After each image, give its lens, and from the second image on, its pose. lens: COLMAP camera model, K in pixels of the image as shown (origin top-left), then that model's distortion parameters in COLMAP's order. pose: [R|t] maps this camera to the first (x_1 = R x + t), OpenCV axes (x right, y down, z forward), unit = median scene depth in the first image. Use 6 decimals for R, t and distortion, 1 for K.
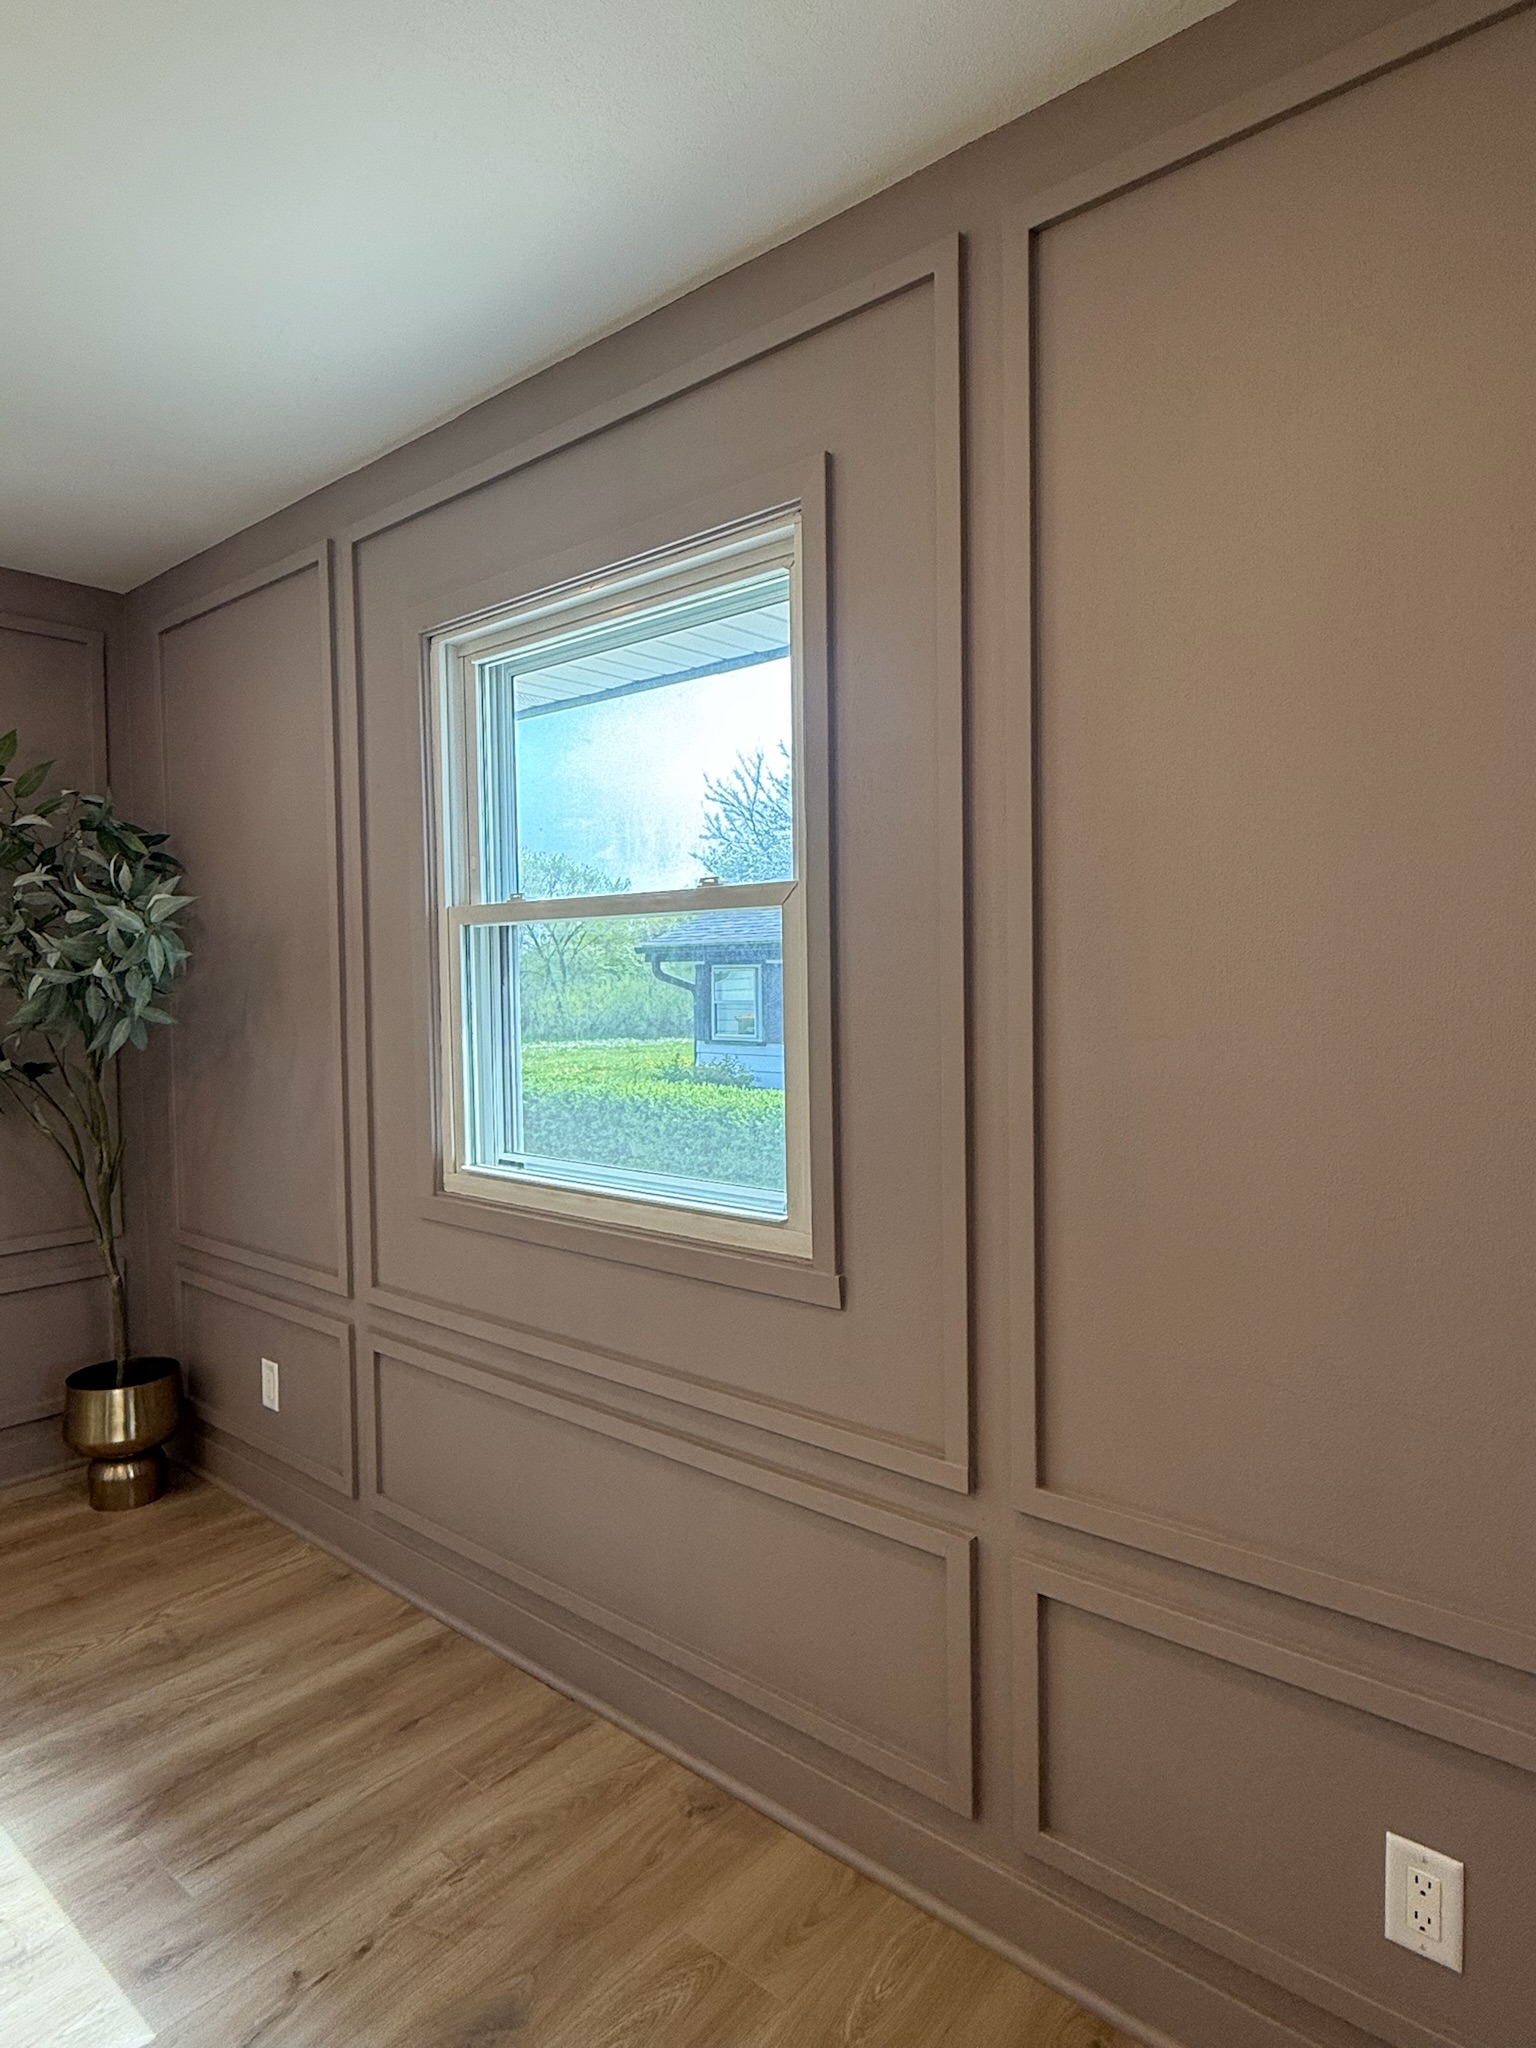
lens RADIAL K [[1186.6, 0, 764.3], [0, 1186.6, 1022.5], [0, 0, 1]] dist [0.000880, 0.000077]
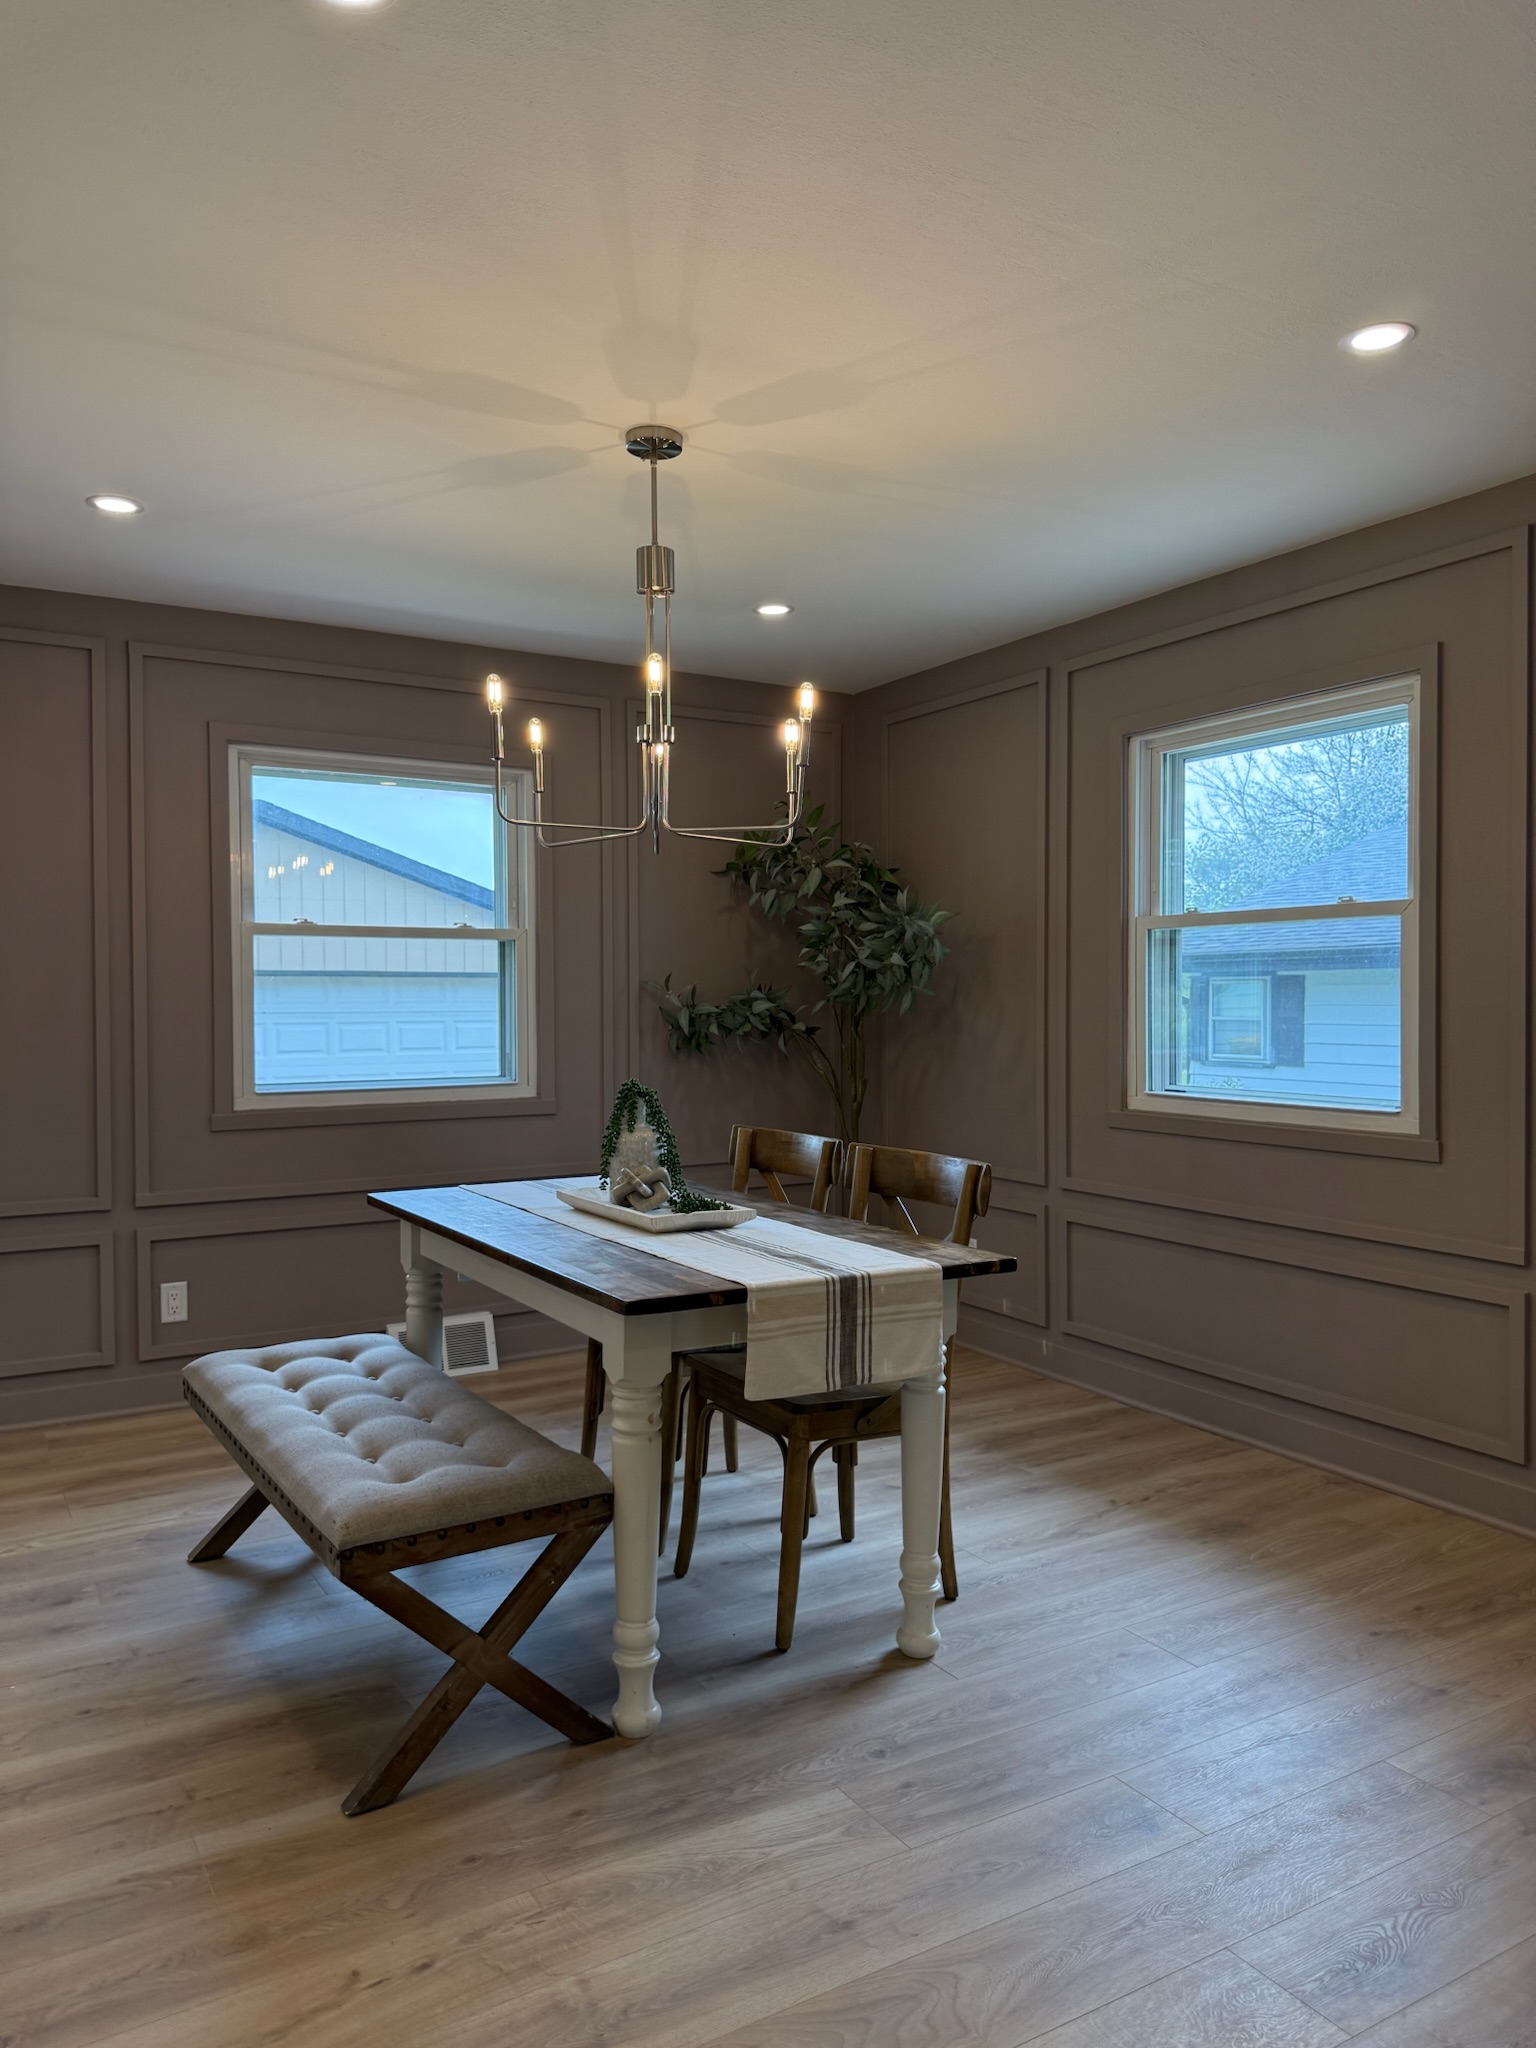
lens RADIAL K [[1441.9, 0, 767.3], [0, 1441.9, 1023.4], [0, 0, 1]] dist [0.026623, -0.035341]
pose [[0.950260, 0.017903, -0.310942, -0.146654], [-0.024016, 0.999586, -0.015841, 0.076571], [0.310529, 0.022521, 0.950297, -0.878430]]
